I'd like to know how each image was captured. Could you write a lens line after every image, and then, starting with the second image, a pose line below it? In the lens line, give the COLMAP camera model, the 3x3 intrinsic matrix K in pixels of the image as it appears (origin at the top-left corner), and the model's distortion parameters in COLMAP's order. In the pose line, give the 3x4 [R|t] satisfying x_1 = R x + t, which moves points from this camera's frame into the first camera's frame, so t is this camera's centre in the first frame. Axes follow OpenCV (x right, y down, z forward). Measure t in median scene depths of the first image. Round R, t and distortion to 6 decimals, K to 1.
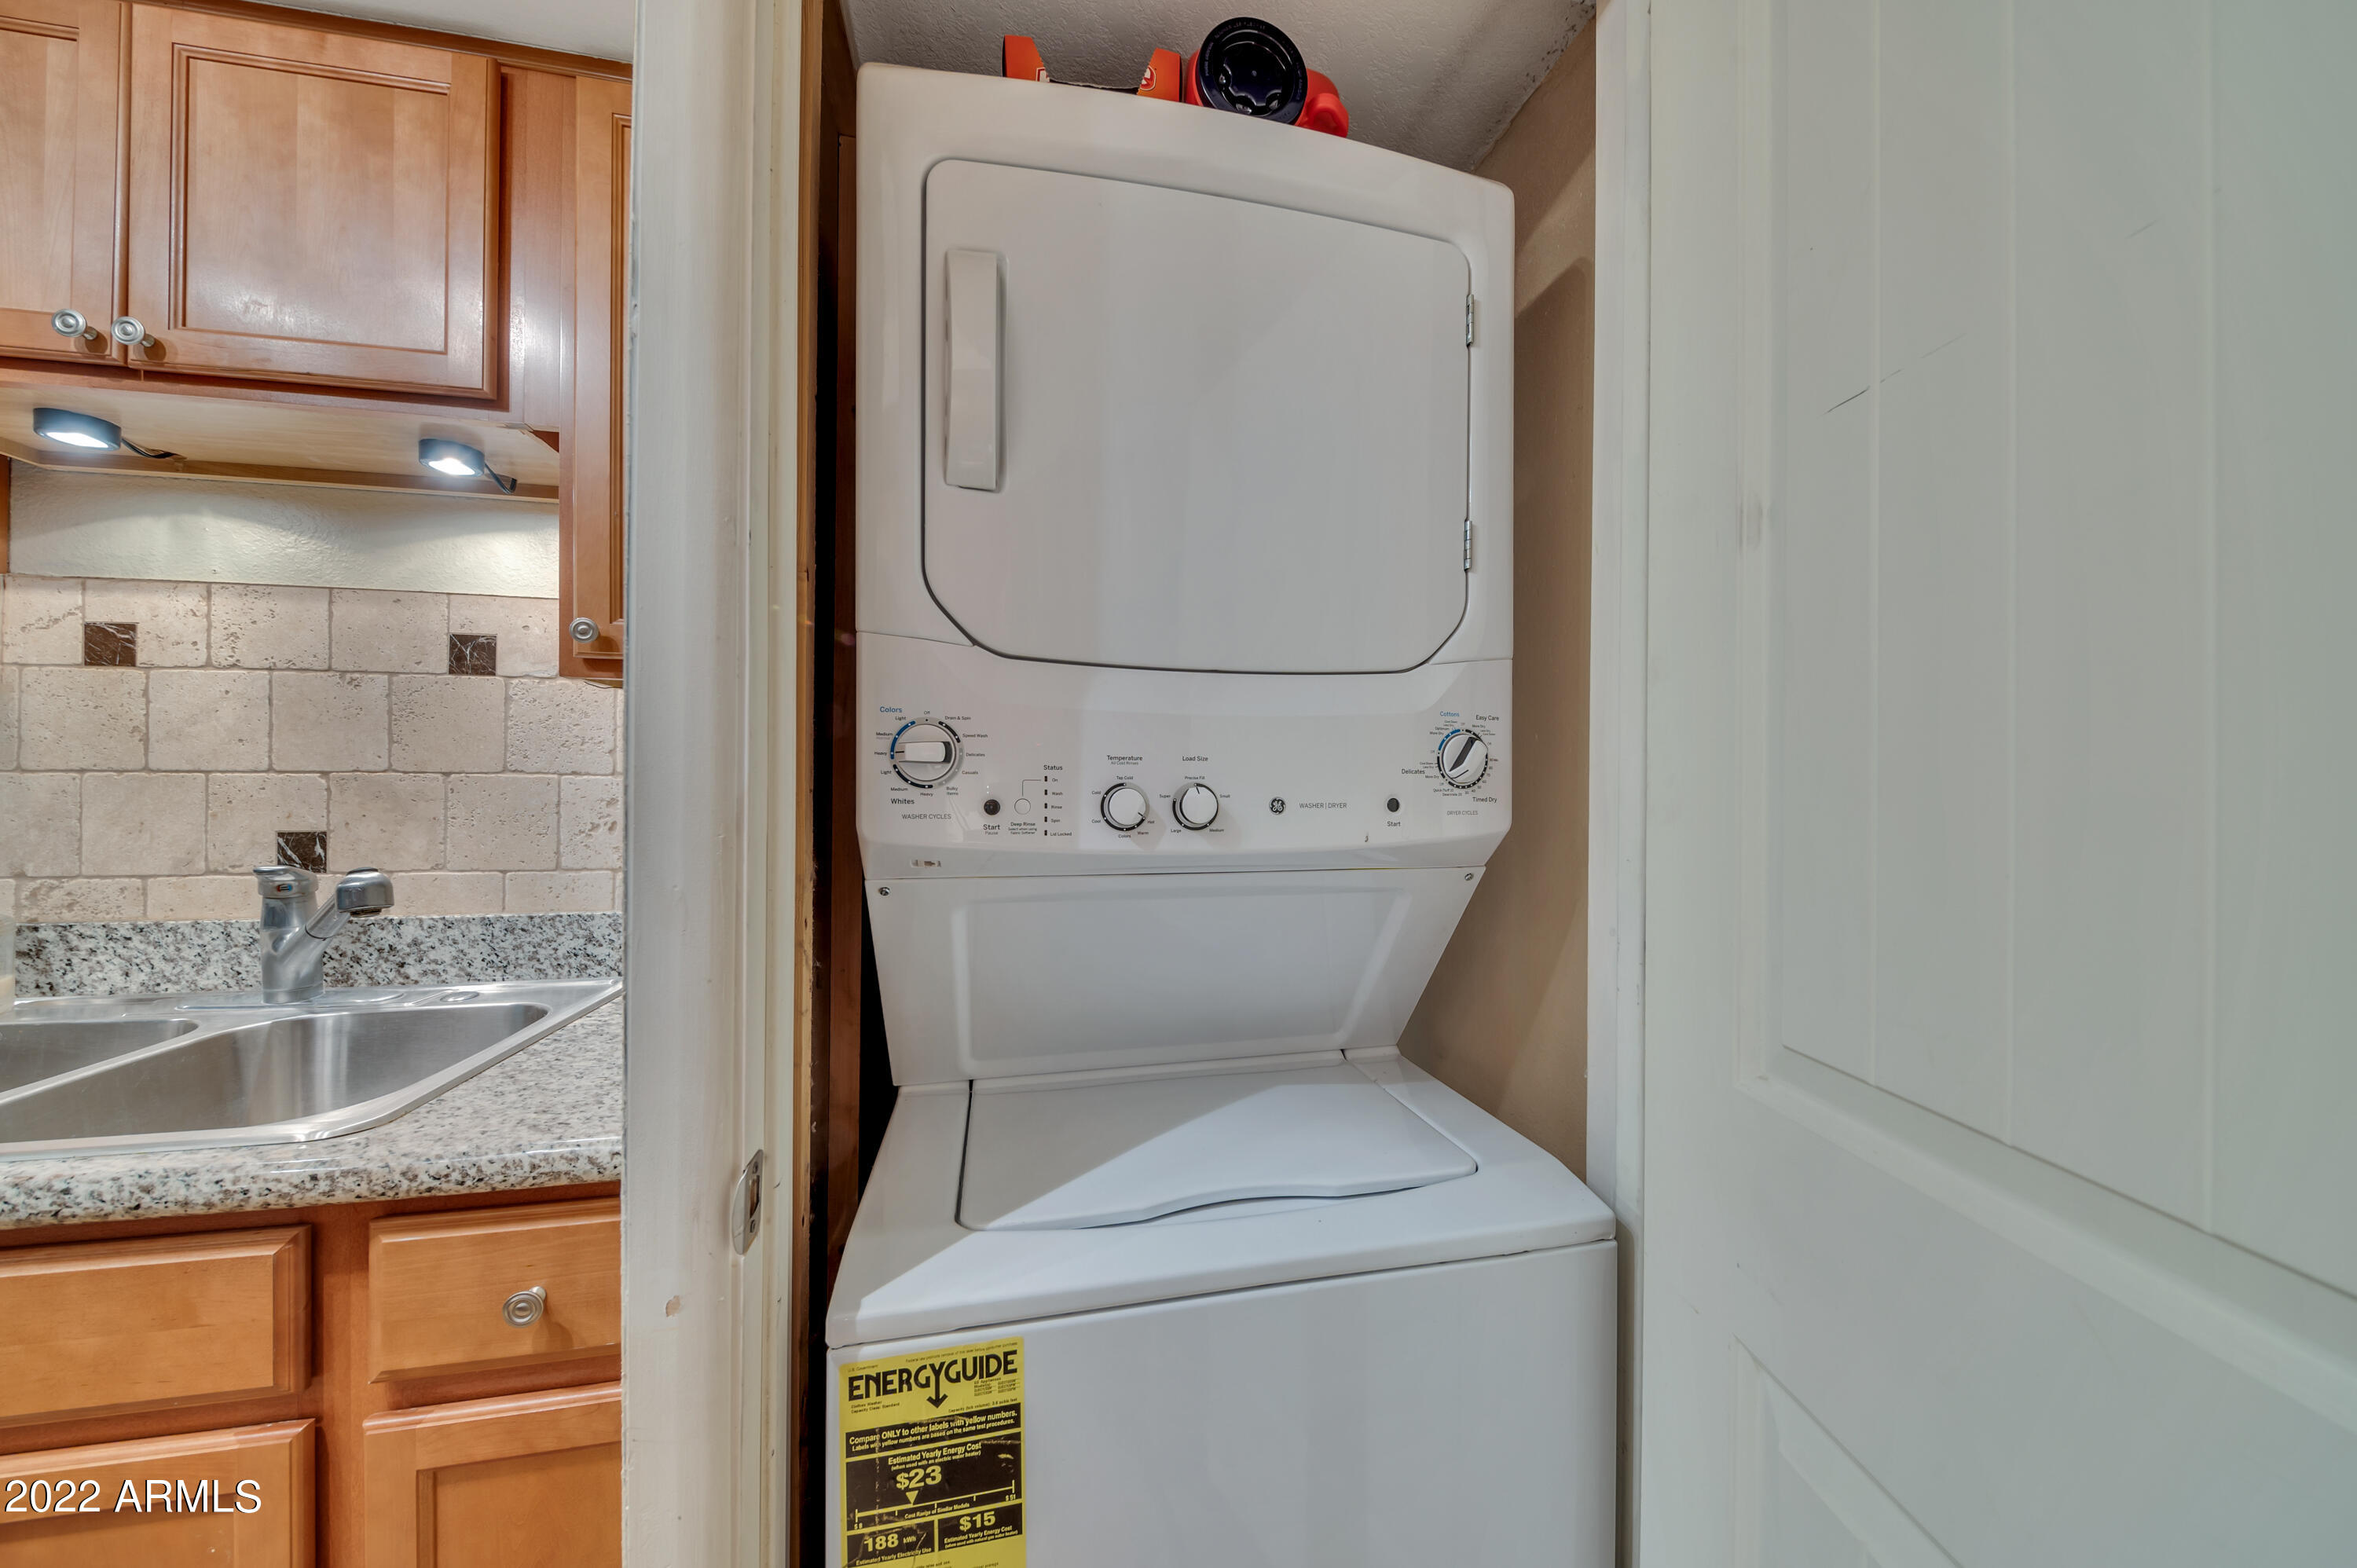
lens RADIAL K [[786.0, 0, 1189.5], [0, 786.0, 782.7], [0, 0, 1]] dist [0.001861, -0.002271]
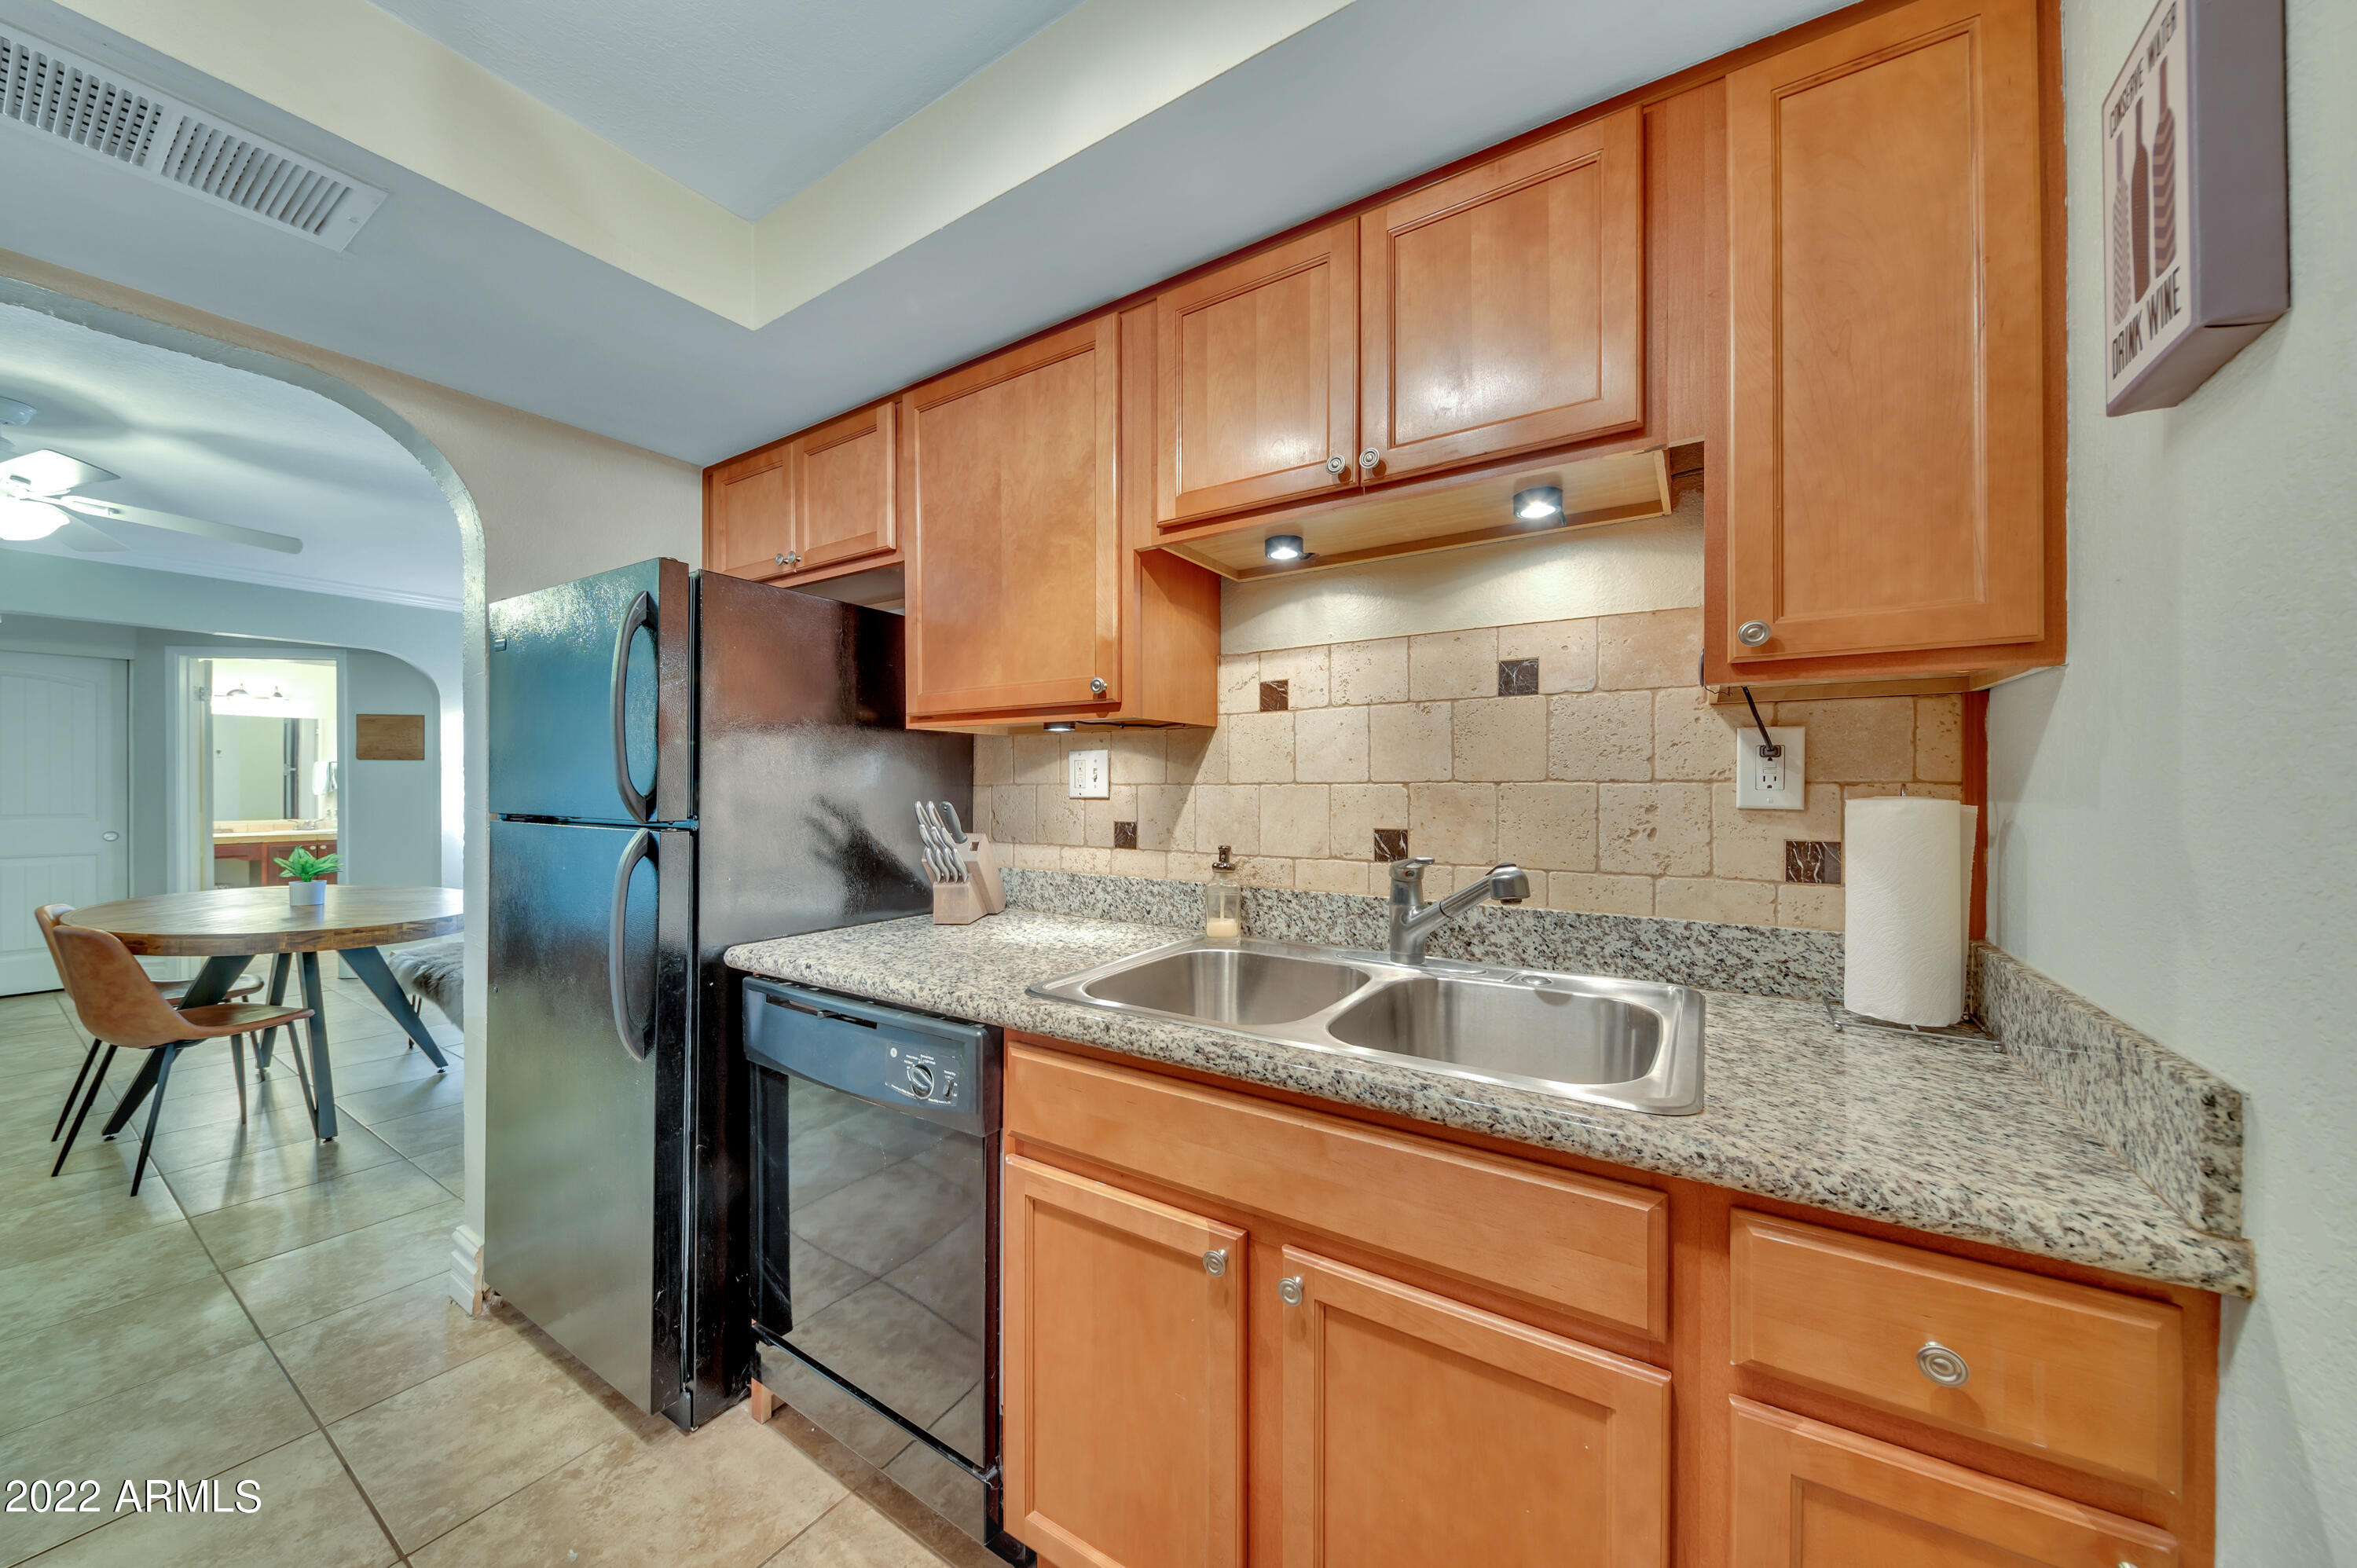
lens RADIAL K [[786.0, 0, 1194.6], [0, 786.0, 787.2], [0, 0, 1]] dist [0.001861, -0.002271]
pose [[0.721370, -0.008806, -0.692494, -0.566159], [0.006502, 0.999961, -0.005943, -0.001160], [0.692519, -0.000215, 0.721399, -0.172446]]
